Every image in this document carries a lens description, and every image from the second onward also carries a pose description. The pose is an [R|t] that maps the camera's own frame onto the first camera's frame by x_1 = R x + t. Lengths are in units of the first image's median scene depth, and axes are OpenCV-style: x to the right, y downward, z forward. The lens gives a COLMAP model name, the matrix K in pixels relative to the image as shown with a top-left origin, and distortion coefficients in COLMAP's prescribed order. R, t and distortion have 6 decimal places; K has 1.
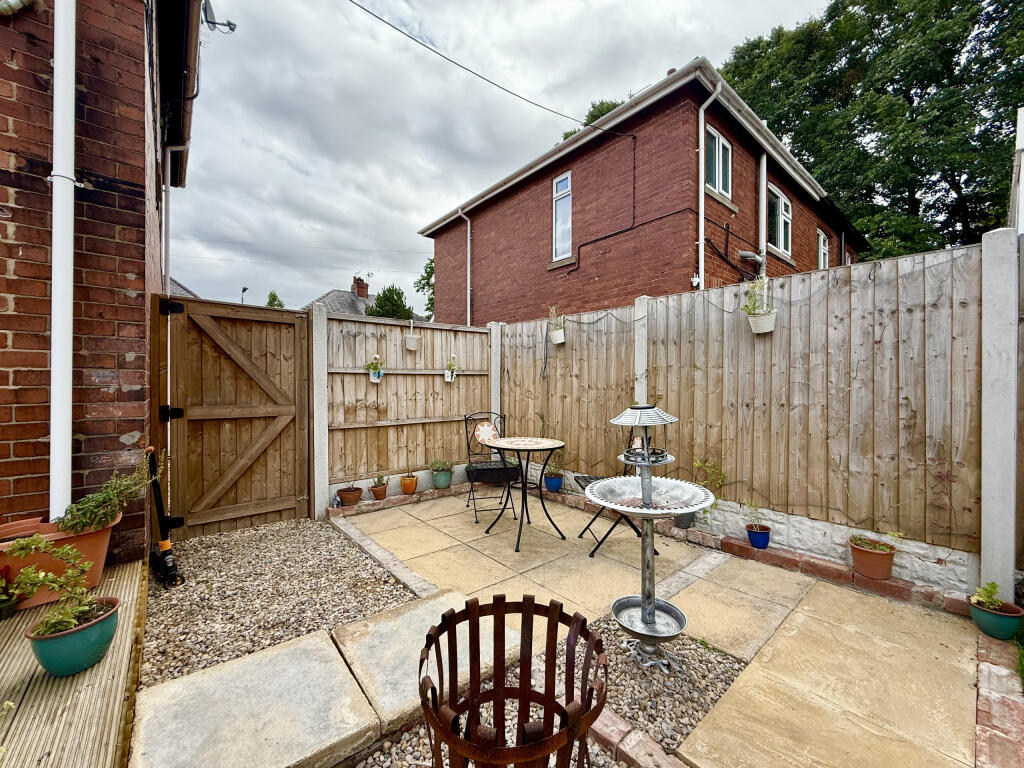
lens RADIAL K [[407.1, 0, 510.8], [0, 407.1, 386.1], [0, 0, 1]] dist [-0.000750, -0.000285]
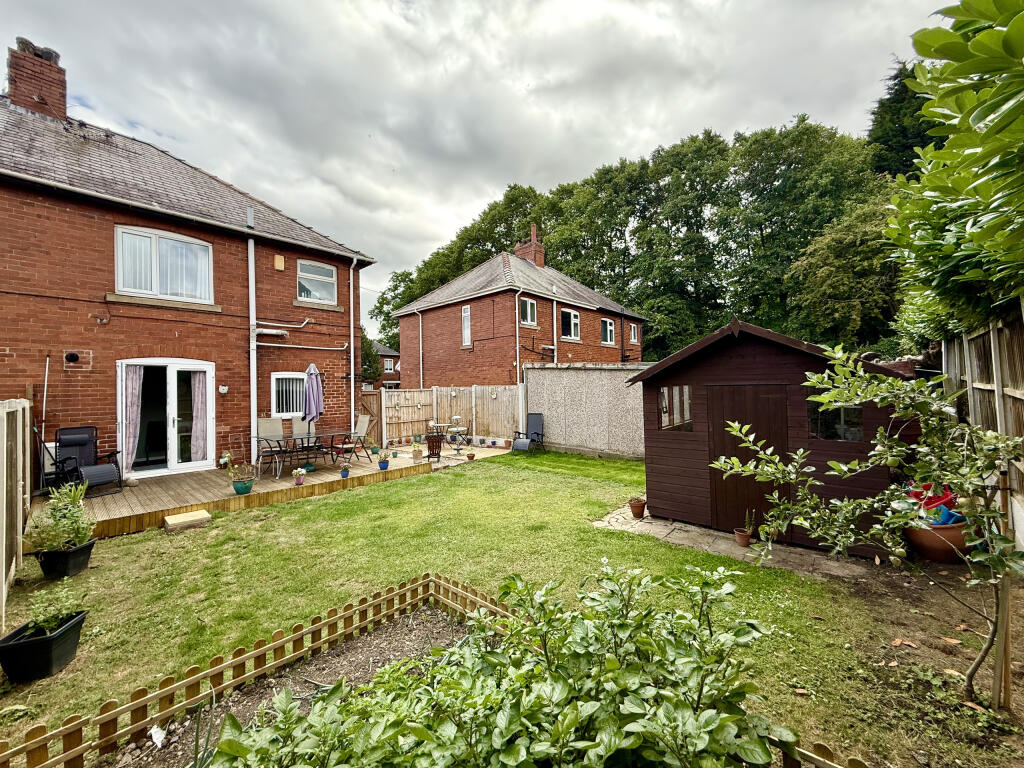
lens RADIAL K [[407.1, 0, 510.8], [0, 407.1, 386.1], [0, 0, 1]] dist [-0.000750, -0.000285]
pose [[0.991156, -0.017852, 0.131498, 0.121003], [0.019761, 0.999717, -0.013229, -0.110710], [-0.131224, 0.015711, 0.991228, -1.955397]]
